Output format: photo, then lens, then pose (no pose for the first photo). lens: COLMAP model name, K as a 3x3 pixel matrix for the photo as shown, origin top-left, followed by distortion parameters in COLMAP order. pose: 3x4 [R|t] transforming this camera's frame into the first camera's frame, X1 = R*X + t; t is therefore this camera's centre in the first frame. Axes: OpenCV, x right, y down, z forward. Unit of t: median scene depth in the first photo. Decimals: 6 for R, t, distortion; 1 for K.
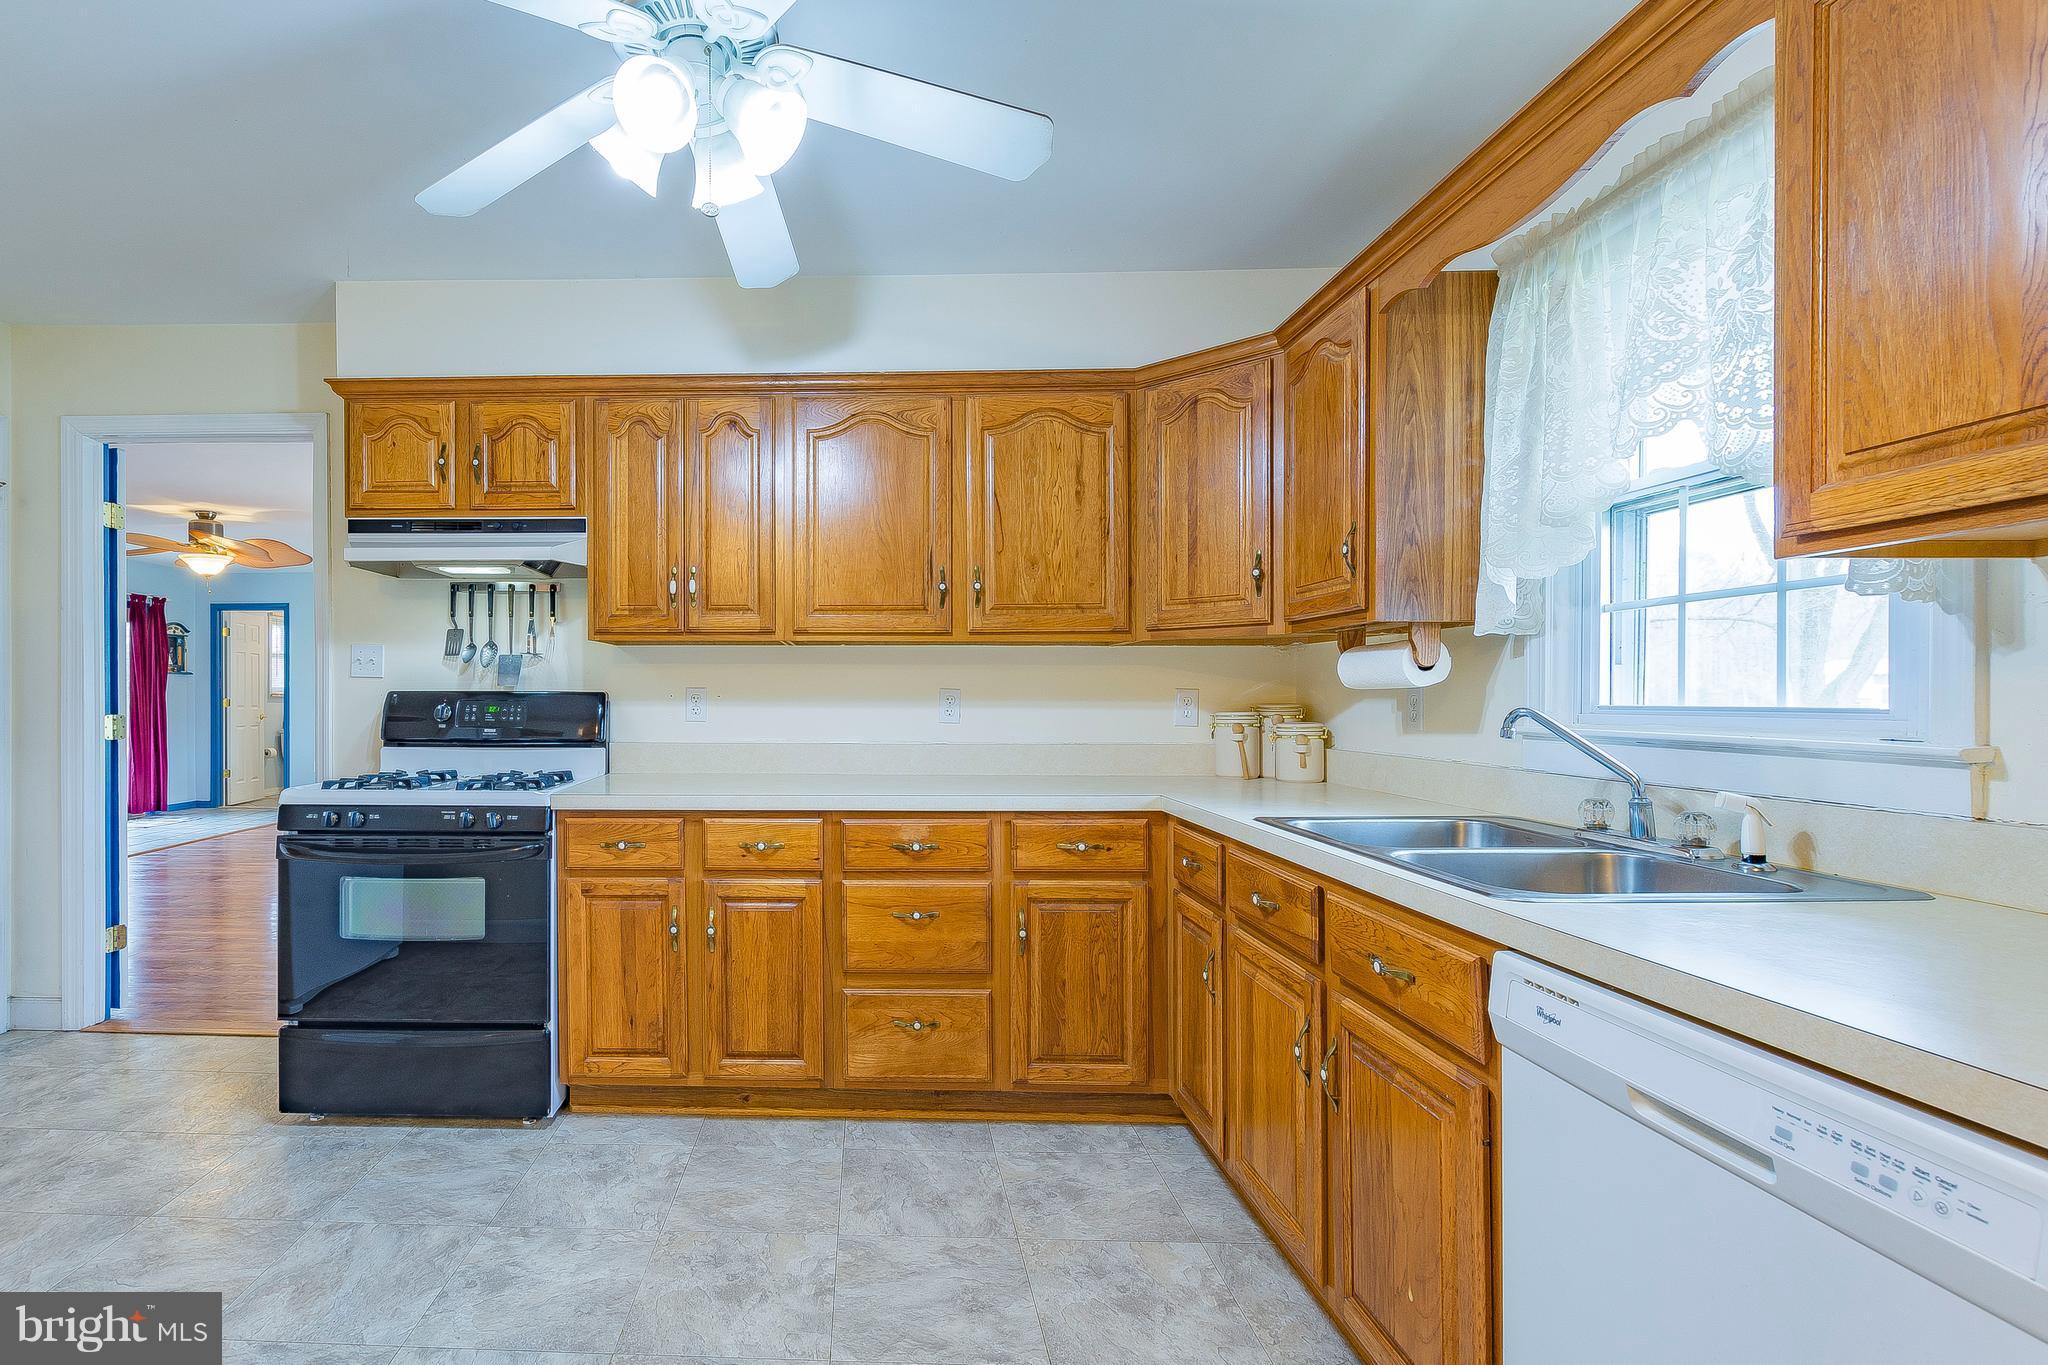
lens RADIAL K [[1198.7, 0, 1022.3], [0, 1198.7, 702.3], [0, 0, 1]] dist [-0.004846, -0.000796]
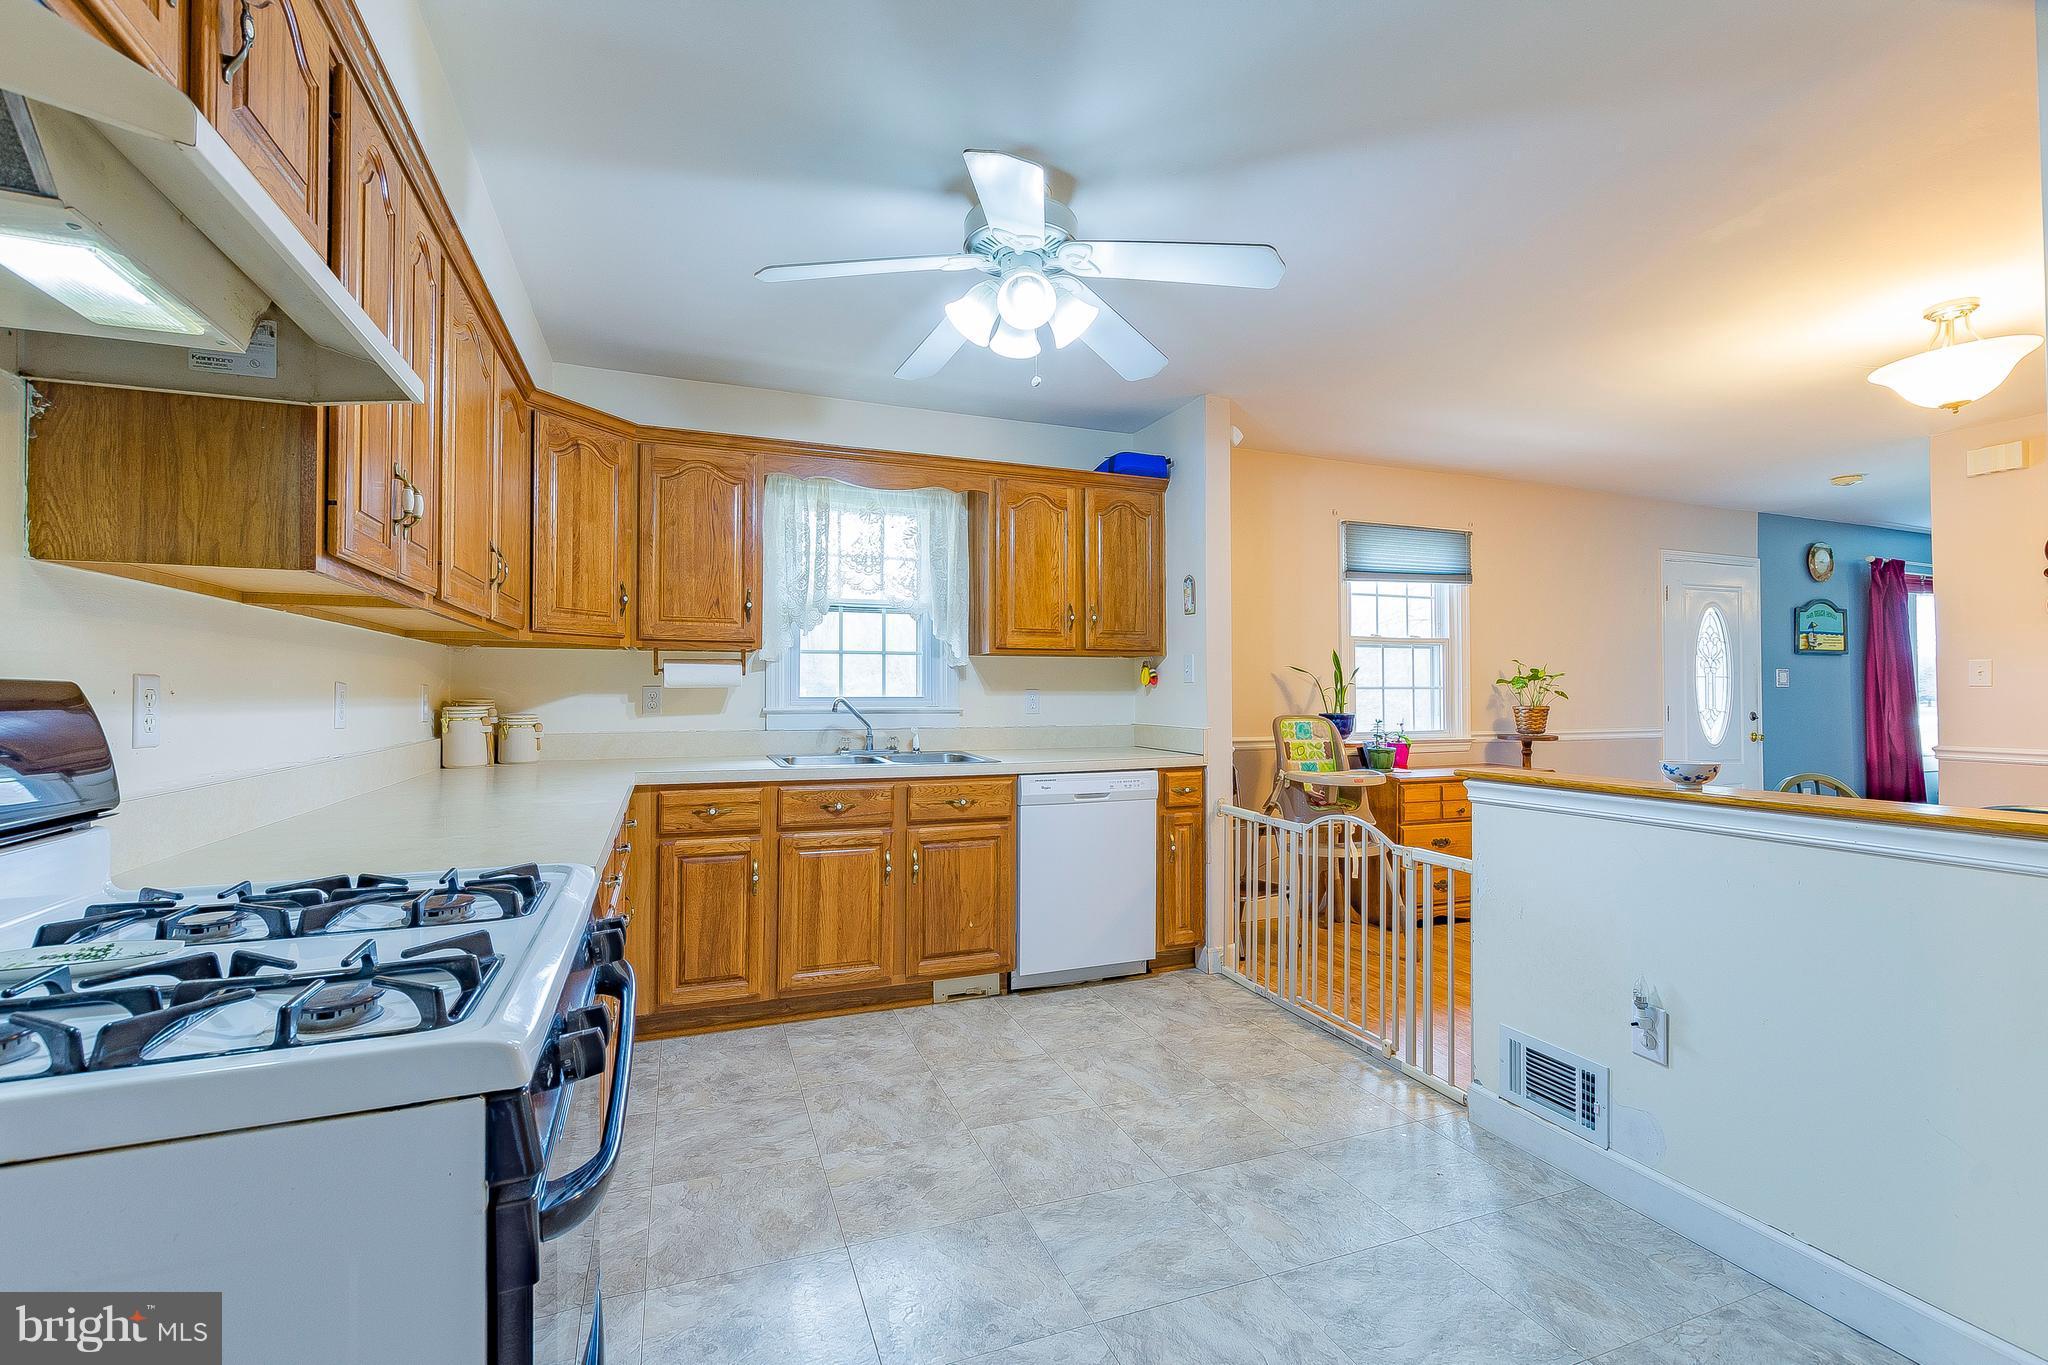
lens RADIAL K [[887.7, 0, 1028.7], [0, 887.7, 681.2], [0, 0, 1]] dist [-0.002392, -0.001032]
pose [[-0.419742, 0.009234, 0.907596, -1.118513], [0.000828, 0.999952, -0.009791, -0.009542], [-0.907643, -0.003358, -0.419730, 1.283776]]
